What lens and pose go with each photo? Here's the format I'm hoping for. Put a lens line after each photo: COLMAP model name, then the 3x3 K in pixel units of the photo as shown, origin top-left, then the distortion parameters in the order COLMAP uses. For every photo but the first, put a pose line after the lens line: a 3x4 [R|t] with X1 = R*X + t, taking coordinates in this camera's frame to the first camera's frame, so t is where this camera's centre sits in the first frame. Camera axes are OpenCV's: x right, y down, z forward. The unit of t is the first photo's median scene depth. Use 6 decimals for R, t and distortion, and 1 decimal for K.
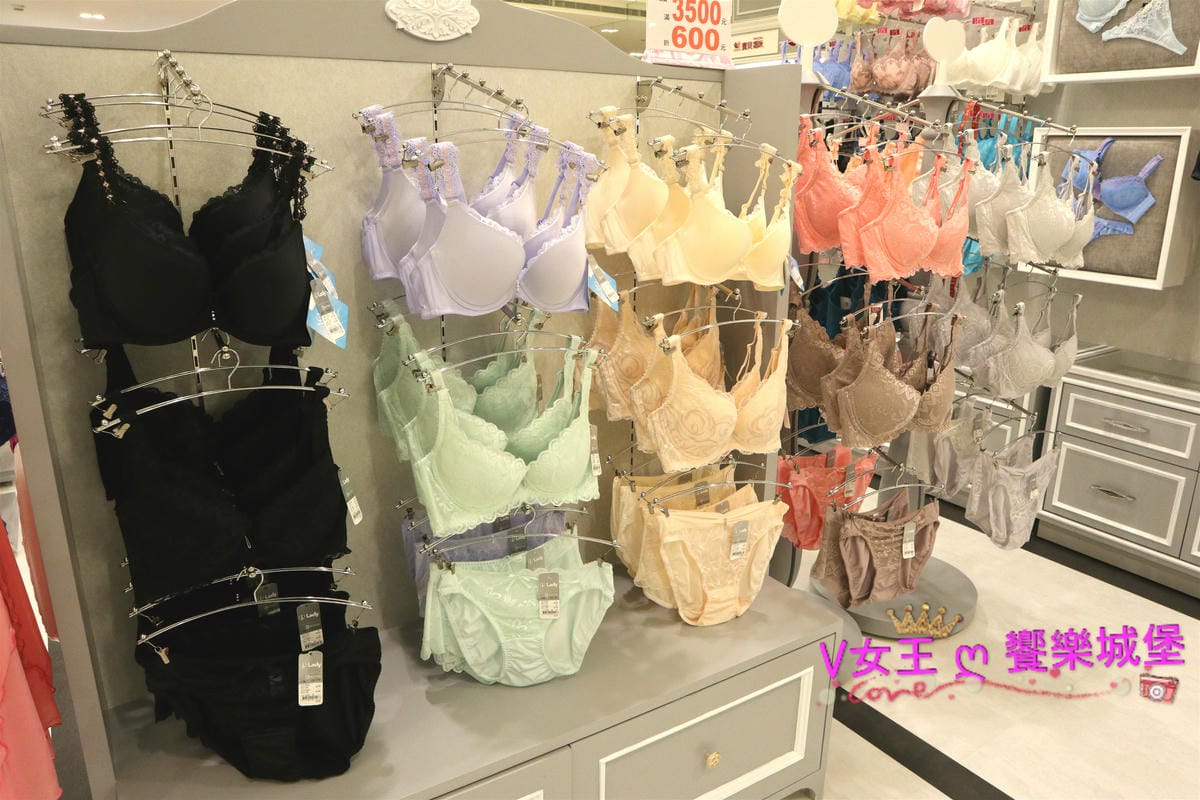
lens RADIAL K [[843.9, 0, 600.0], [0, 843.9, 400.0], [0, 0, 1]] dist [-0.002019, -0.000261]
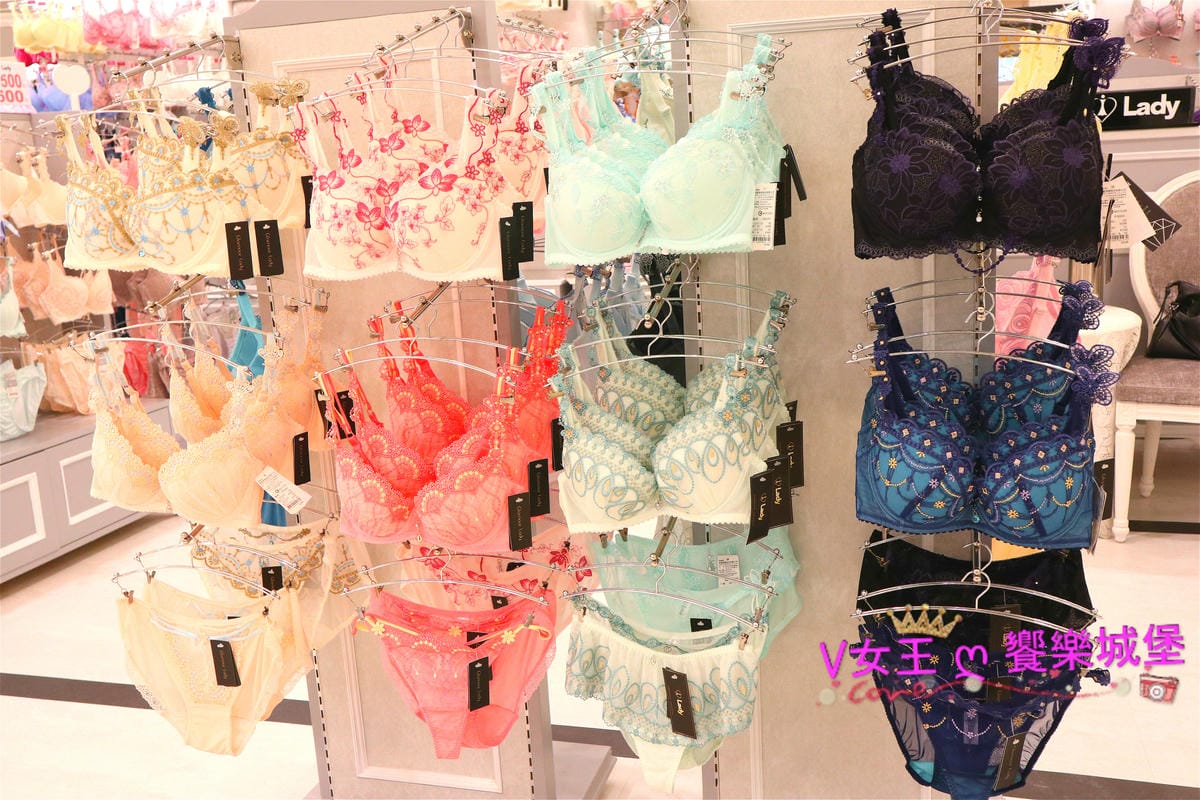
lens RADIAL K [[1238.7, 0, 600.0], [0, 1238.7, 400.0], [0, 0, 1]] dist [-0.002313, 0.000070]
pose [[0.783368, -0.174653, 0.596516, -0.618356], [0.233141, 0.972205, -0.021519, 0.564446], [-0.576177, 0.155929, 0.802313, -1.799917]]
